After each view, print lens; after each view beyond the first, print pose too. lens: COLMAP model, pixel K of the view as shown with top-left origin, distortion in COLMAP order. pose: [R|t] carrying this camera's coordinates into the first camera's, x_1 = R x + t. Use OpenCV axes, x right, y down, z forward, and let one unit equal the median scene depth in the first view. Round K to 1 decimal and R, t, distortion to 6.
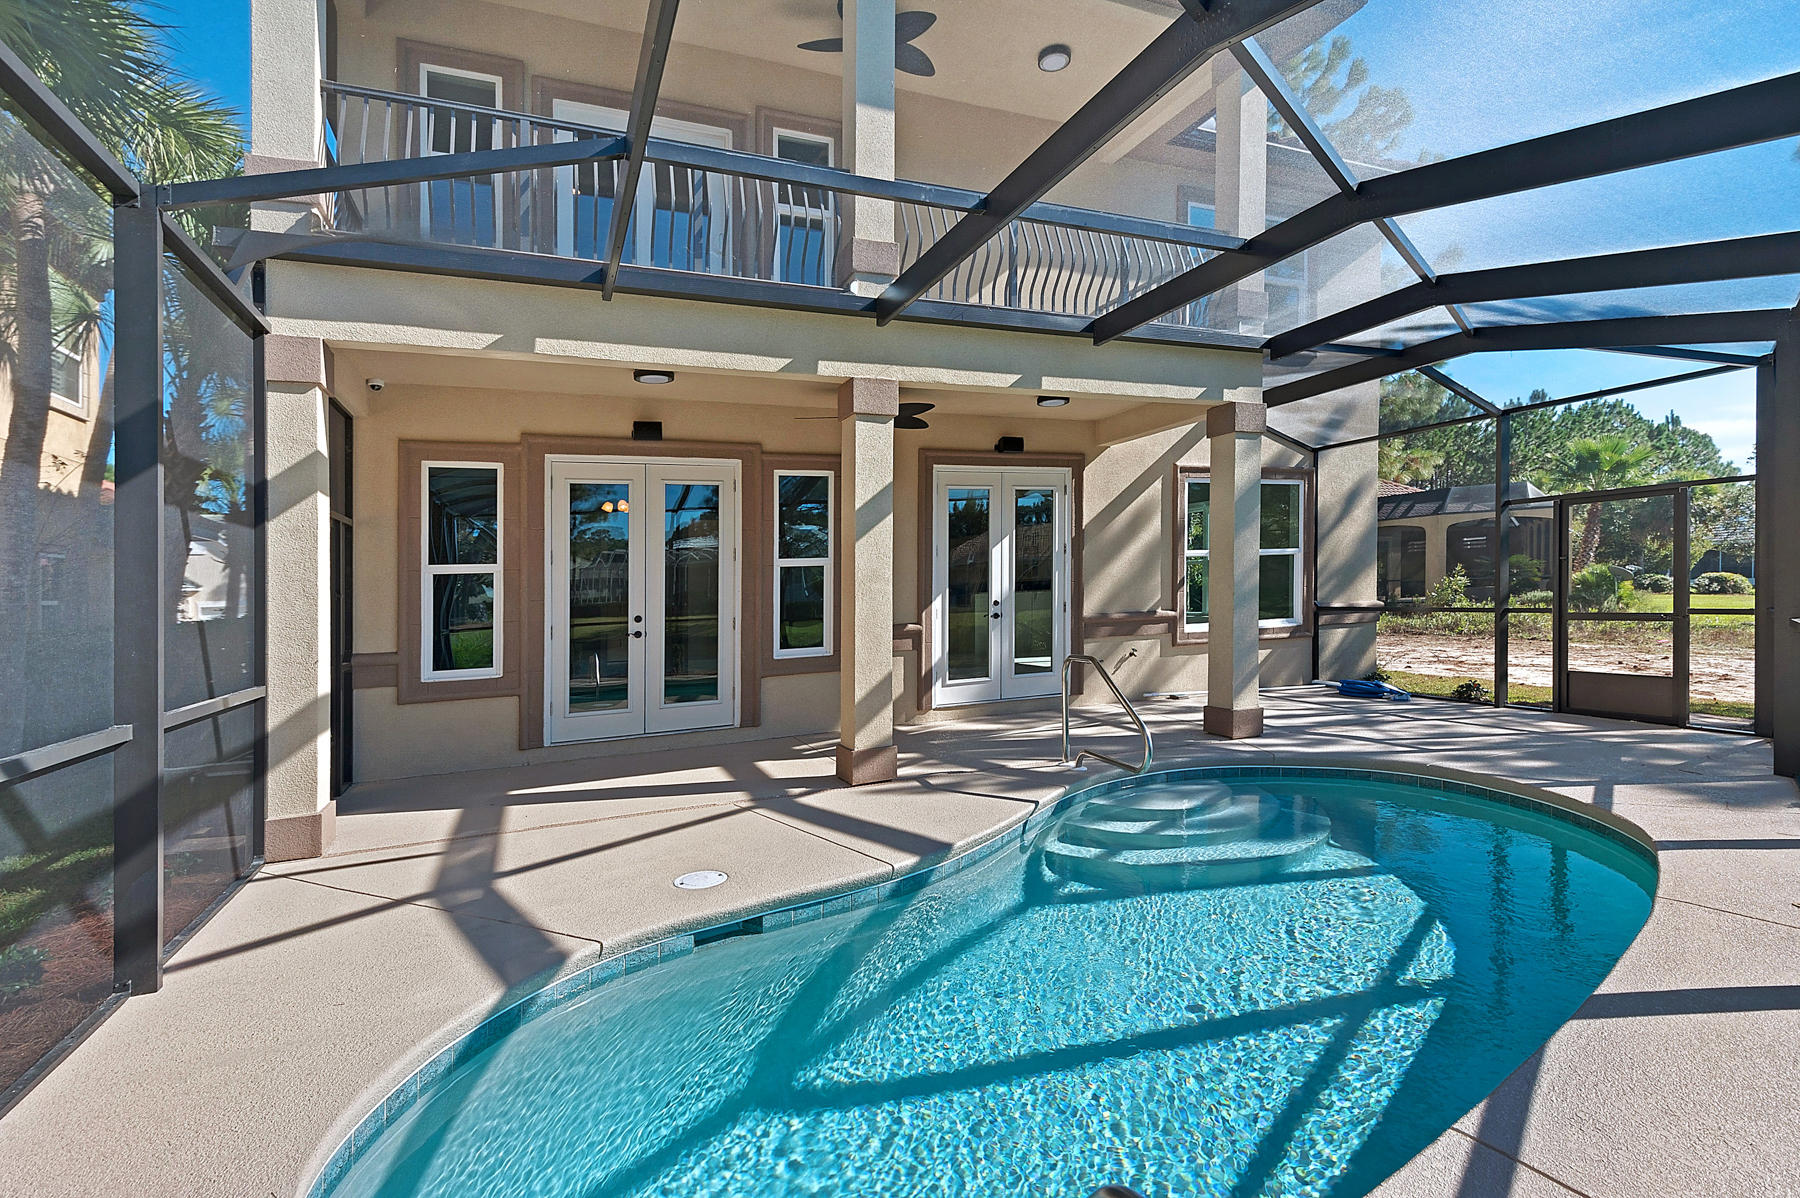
lens RADIAL K [[807.4, 0, 915.2], [0, 807.4, 594.6], [0, 0, 1]] dist [0.028984, -0.014954]
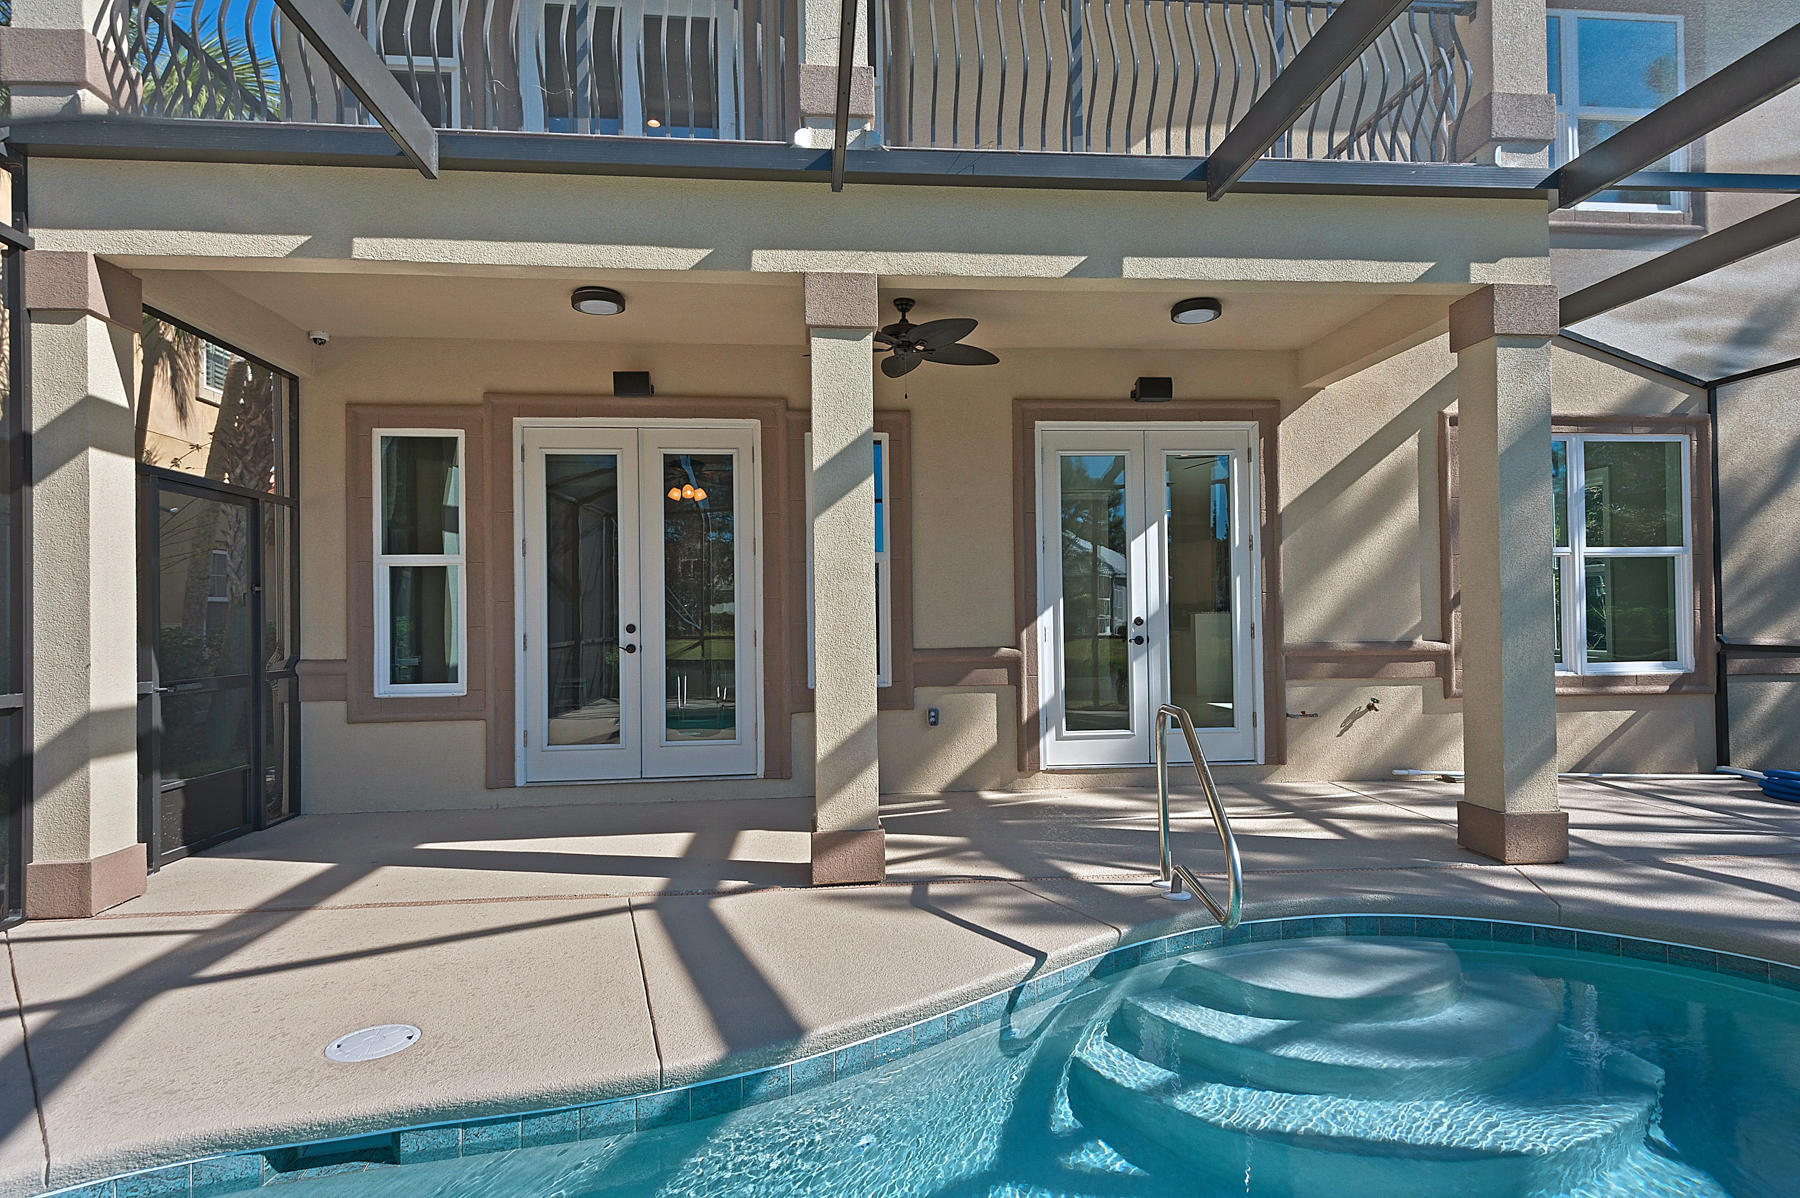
lens RADIAL K [[930.6, 0, 926.6], [0, 930.6, 573.0], [0, 0, 1]] dist [0.019410, -0.004790]
pose [[0.957598, 0.010454, -0.287919, 0.195332], [-0.023434, 0.998857, -0.041672, 0.008341], [0.287154, 0.046652, 0.956748, 0.240407]]
